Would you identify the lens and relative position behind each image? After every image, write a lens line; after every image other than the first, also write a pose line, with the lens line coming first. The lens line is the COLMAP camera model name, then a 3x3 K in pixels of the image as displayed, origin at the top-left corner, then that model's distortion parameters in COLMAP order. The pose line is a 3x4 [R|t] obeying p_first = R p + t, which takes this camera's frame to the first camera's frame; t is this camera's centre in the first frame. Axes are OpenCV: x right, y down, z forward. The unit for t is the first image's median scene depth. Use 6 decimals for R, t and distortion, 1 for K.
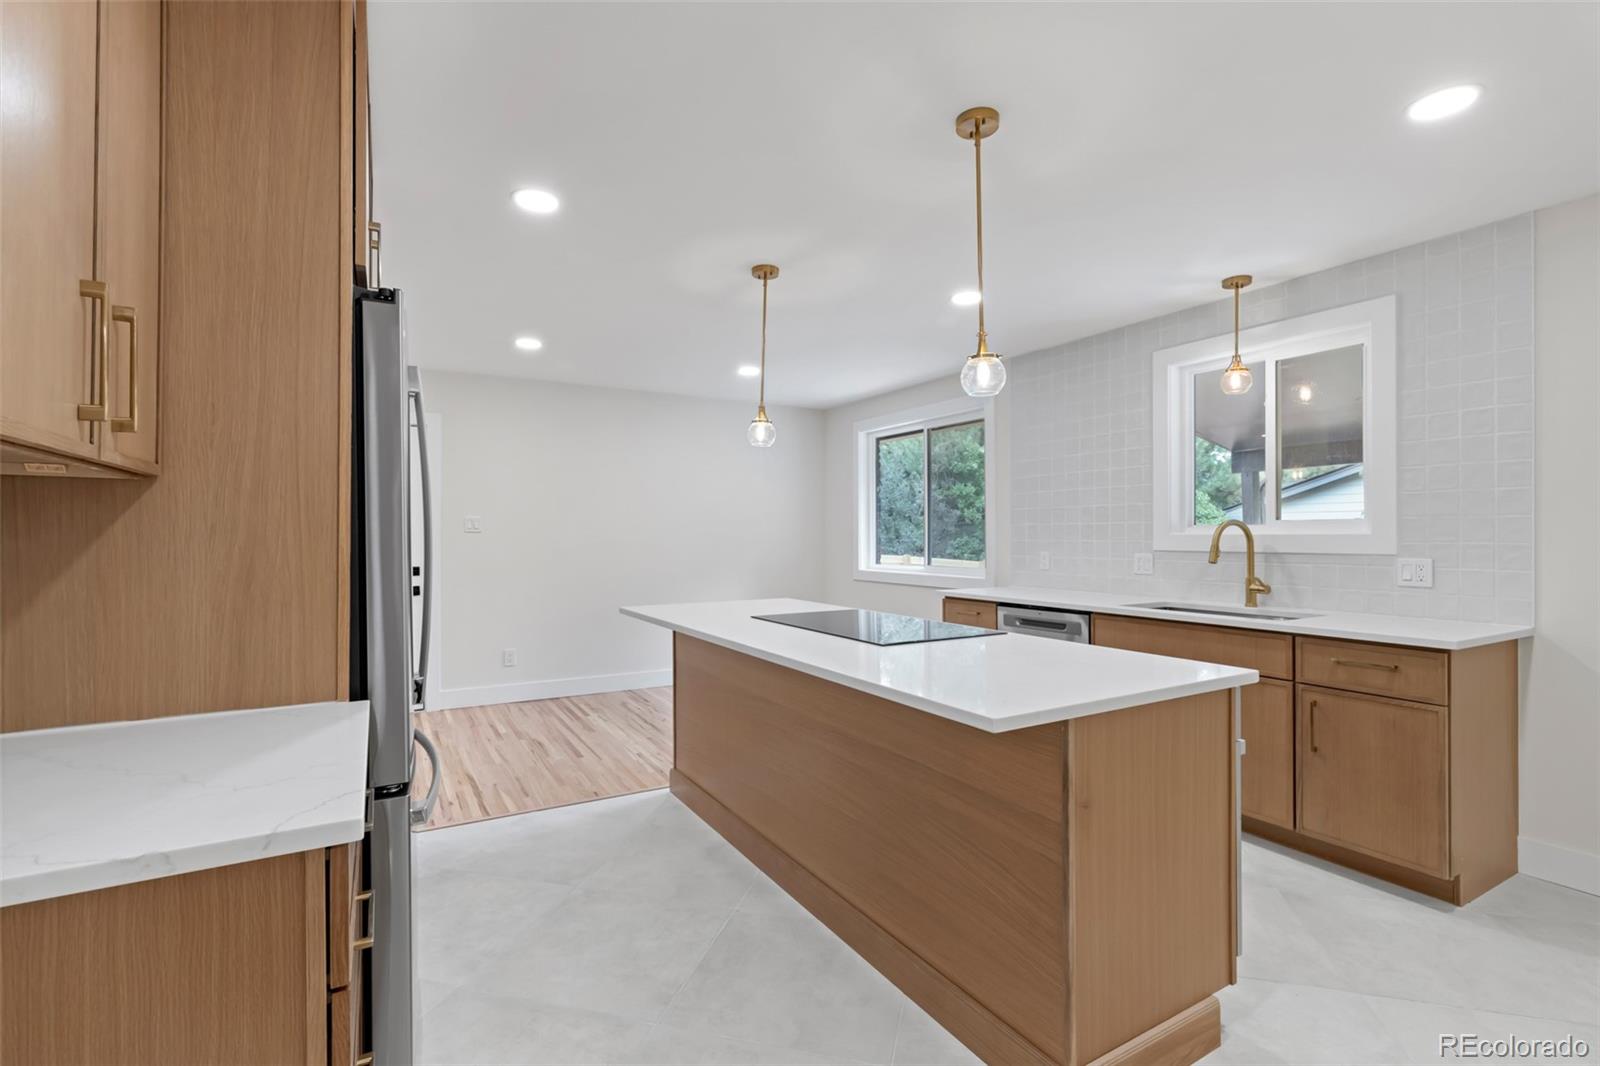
lens RADIAL K [[726.6, 0, 797.9], [0, 726.6, 530.6], [0, 0, 1]] dist [0.004267, 0.000336]
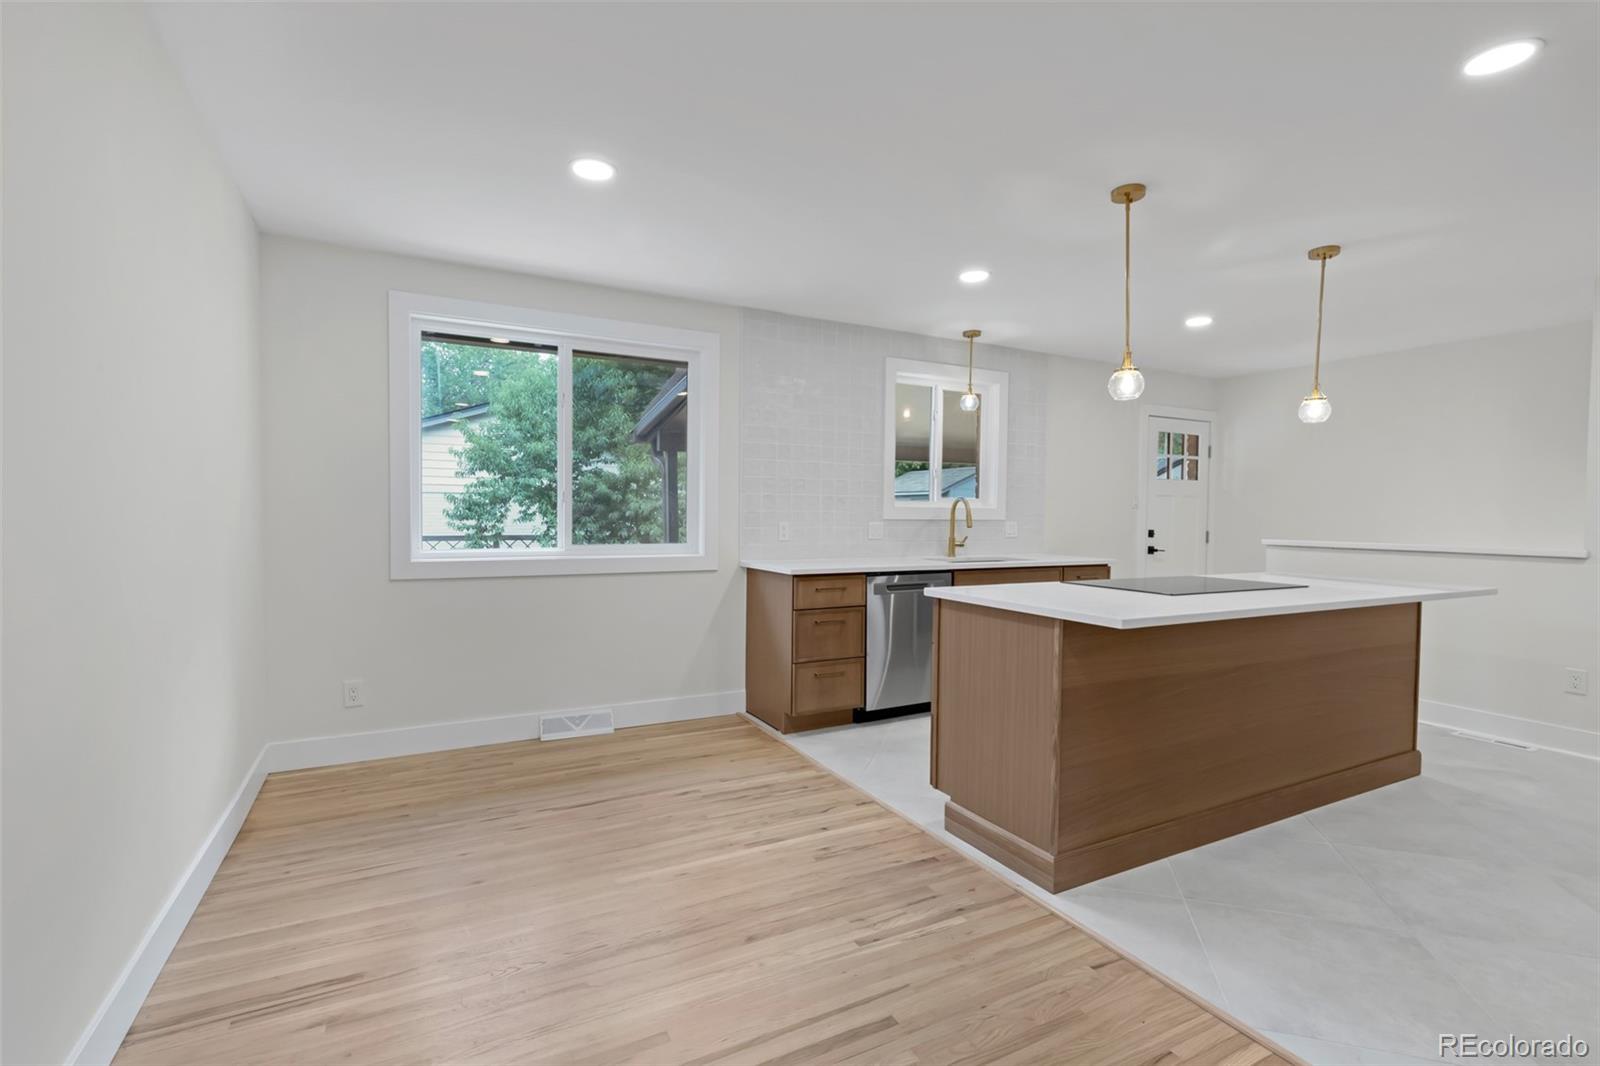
lens RADIAL K [[729.7, 0, 800.0], [0, 729.7, 533.0], [0, 0, 1]] dist [0.002287, -0.000125]
pose [[0.041727, -0.026606, 0.998775, -0.858935], [-0.015763, 0.999503, 0.027284, 0.021540], [-0.999005, -0.016882, 0.041287, 1.246940]]
